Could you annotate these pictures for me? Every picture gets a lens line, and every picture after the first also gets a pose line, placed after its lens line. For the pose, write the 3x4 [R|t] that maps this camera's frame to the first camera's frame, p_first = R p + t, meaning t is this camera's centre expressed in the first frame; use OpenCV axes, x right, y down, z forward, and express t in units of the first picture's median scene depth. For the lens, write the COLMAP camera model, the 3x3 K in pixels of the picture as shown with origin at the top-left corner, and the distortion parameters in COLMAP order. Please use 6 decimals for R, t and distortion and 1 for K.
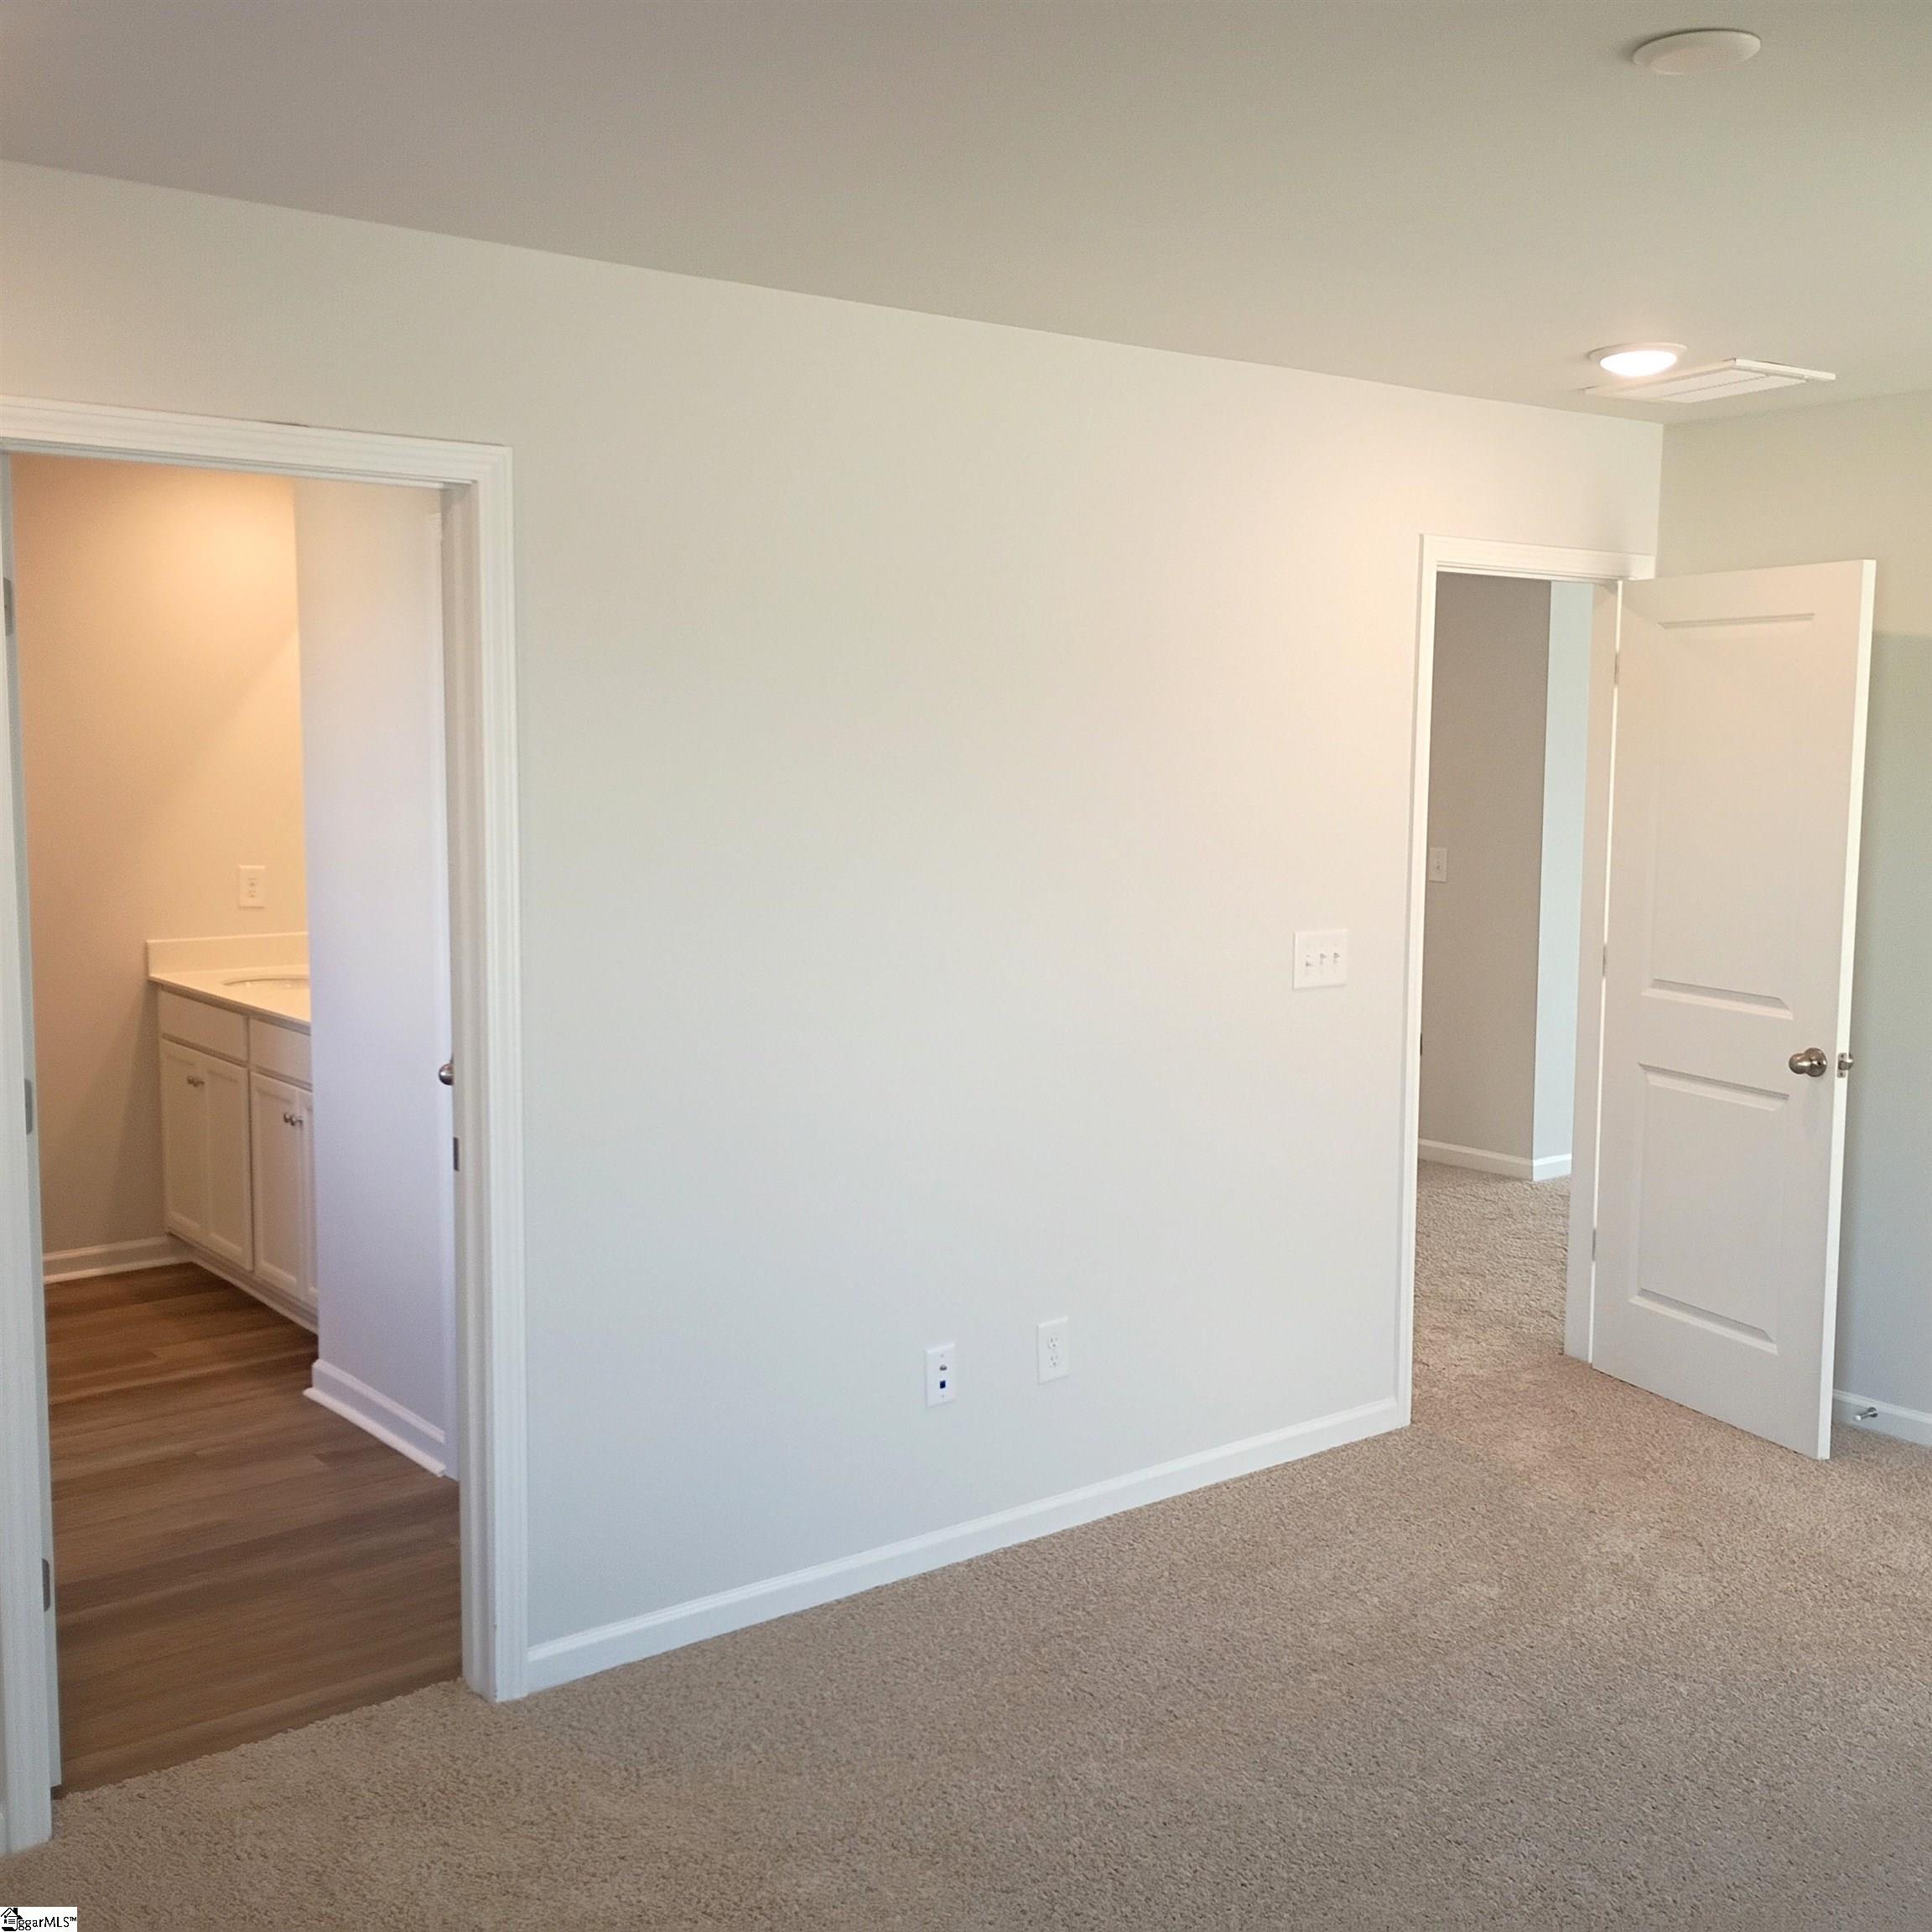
lens RADIAL K [[2122.1, 0, 966.0], [0, 2122.1, 966.0], [0, 0, 1]] dist [0.046806, -0.041084]
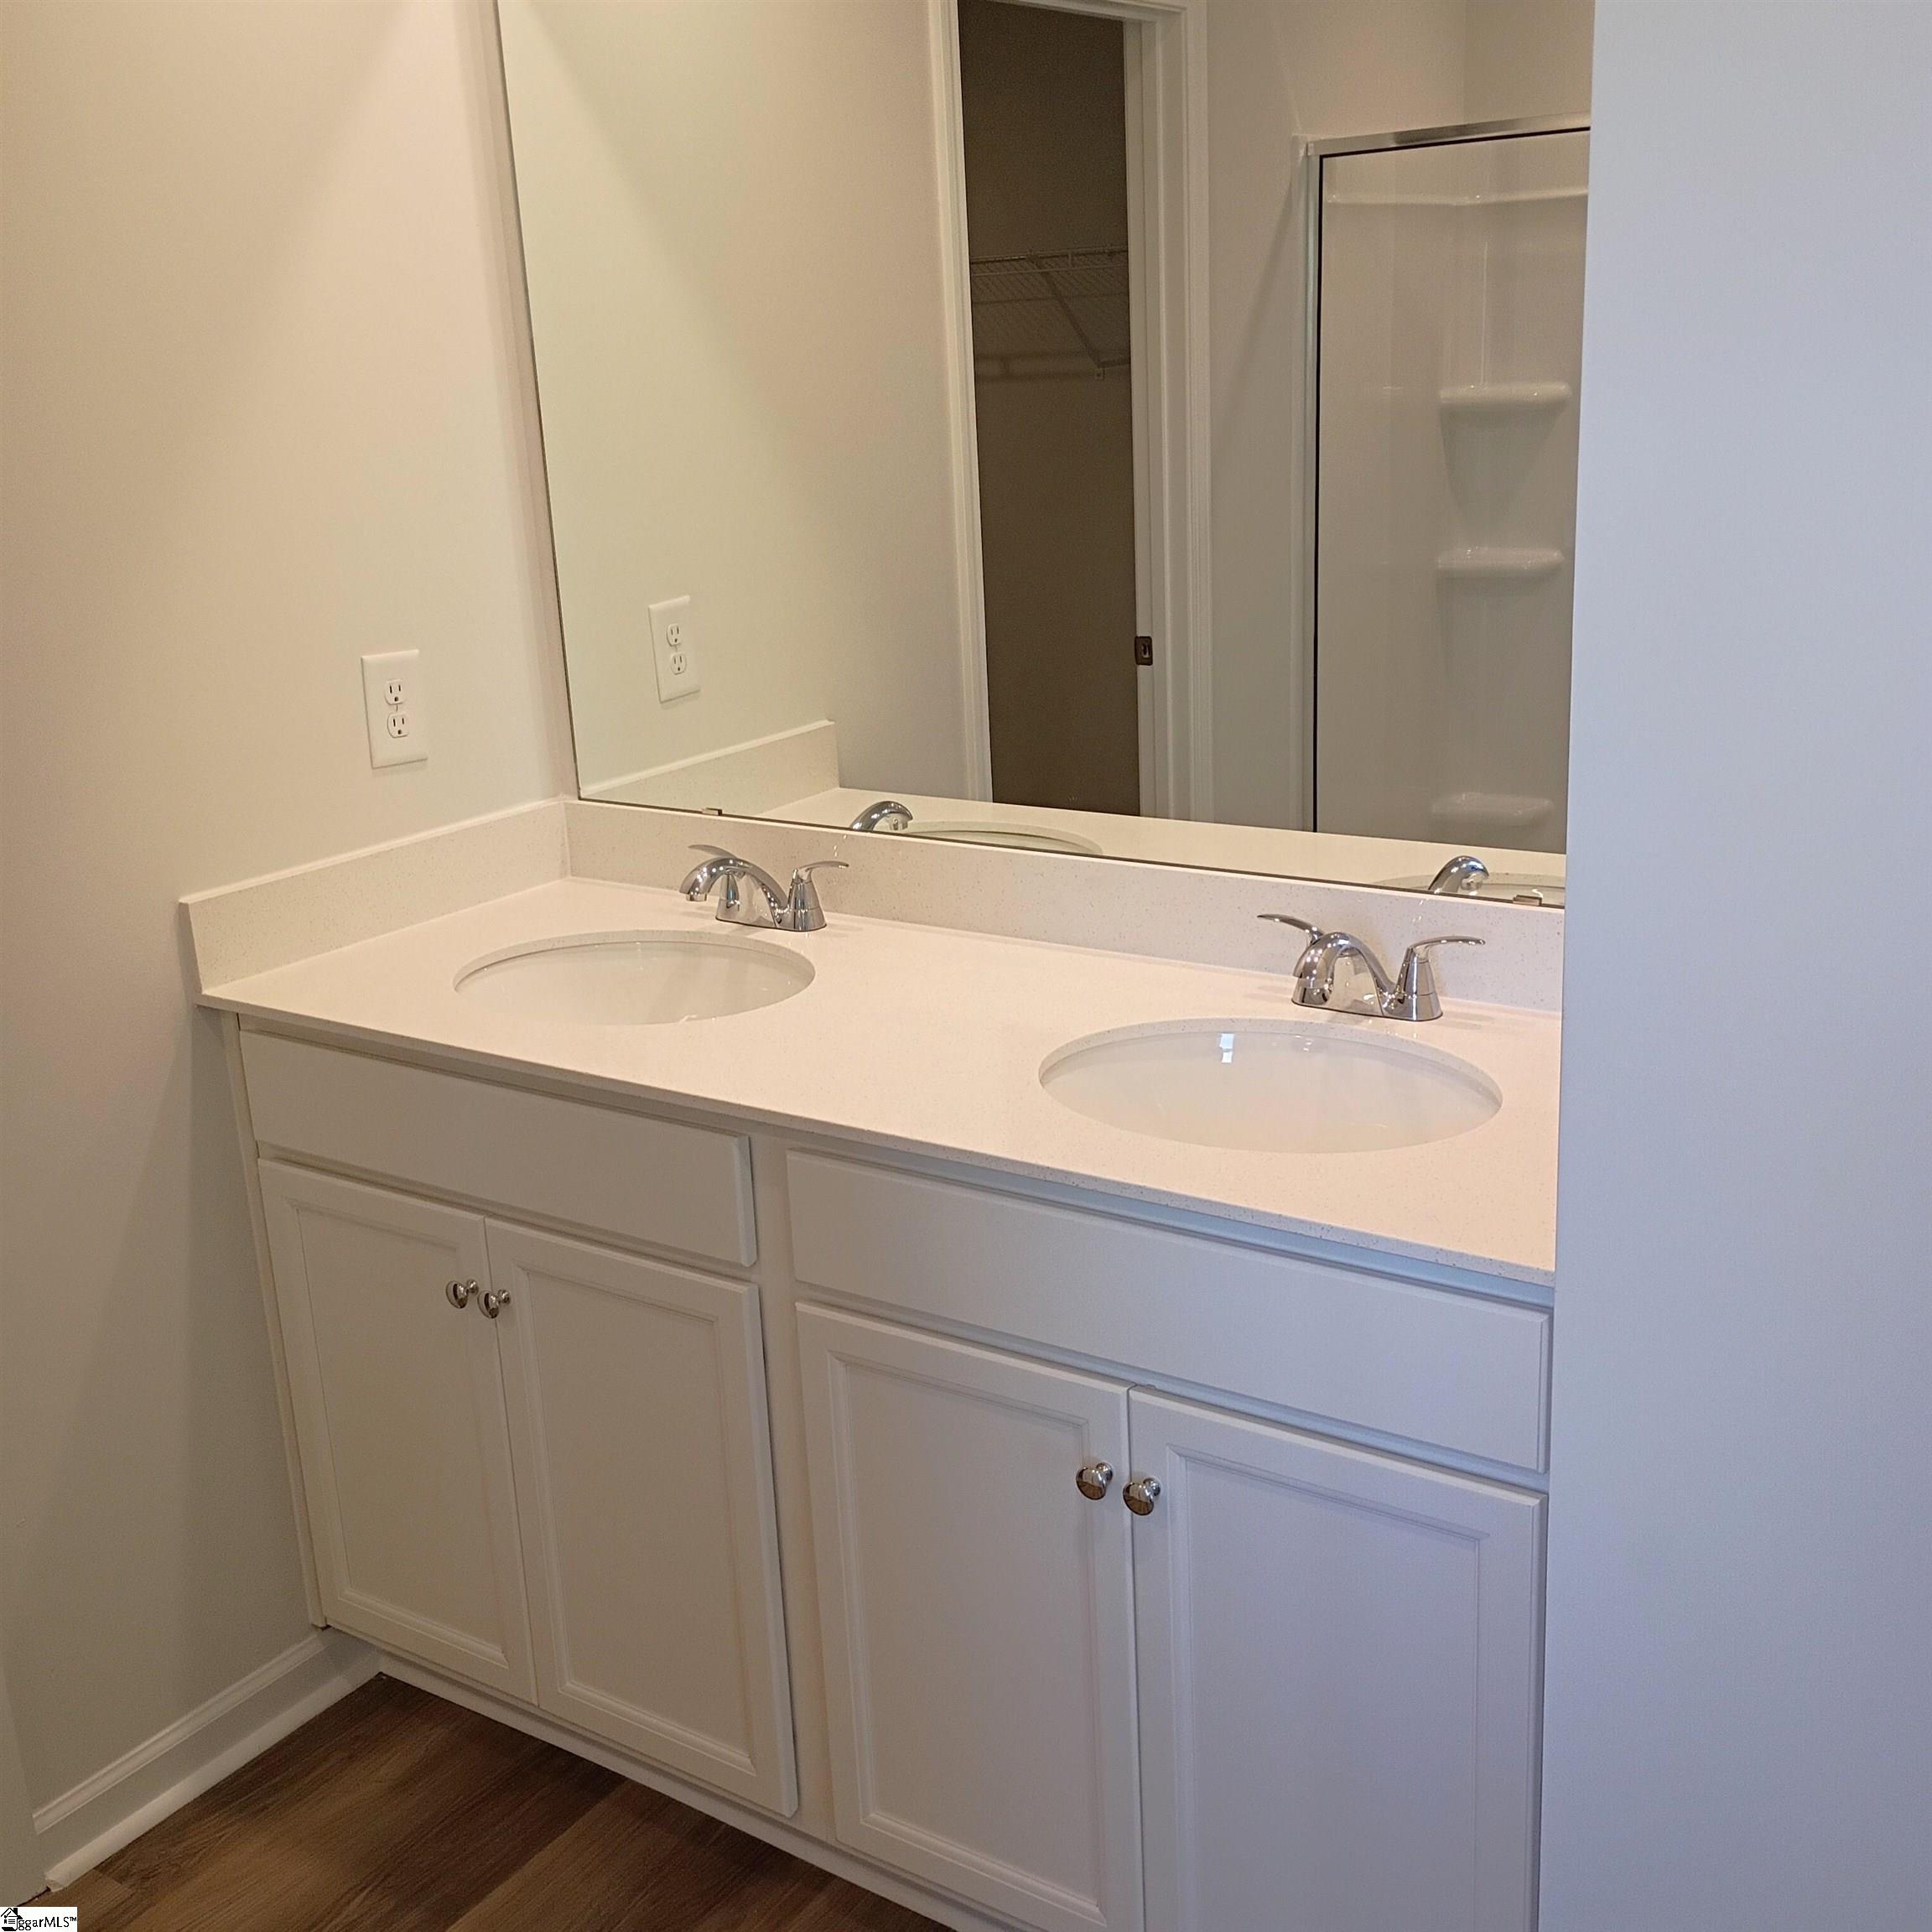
lens RADIAL K [[2122.1, 0, 966.0], [0, 2122.1, 966.0], [0, 0, 1]] dist [0.046806, -0.041084]
pose [[0.951855, -0.134717, 0.275361, -0.358314], [0.086203, 0.979643, 0.181296, -0.053553], [-0.294180, -0.148830, 0.944091, 0.626891]]
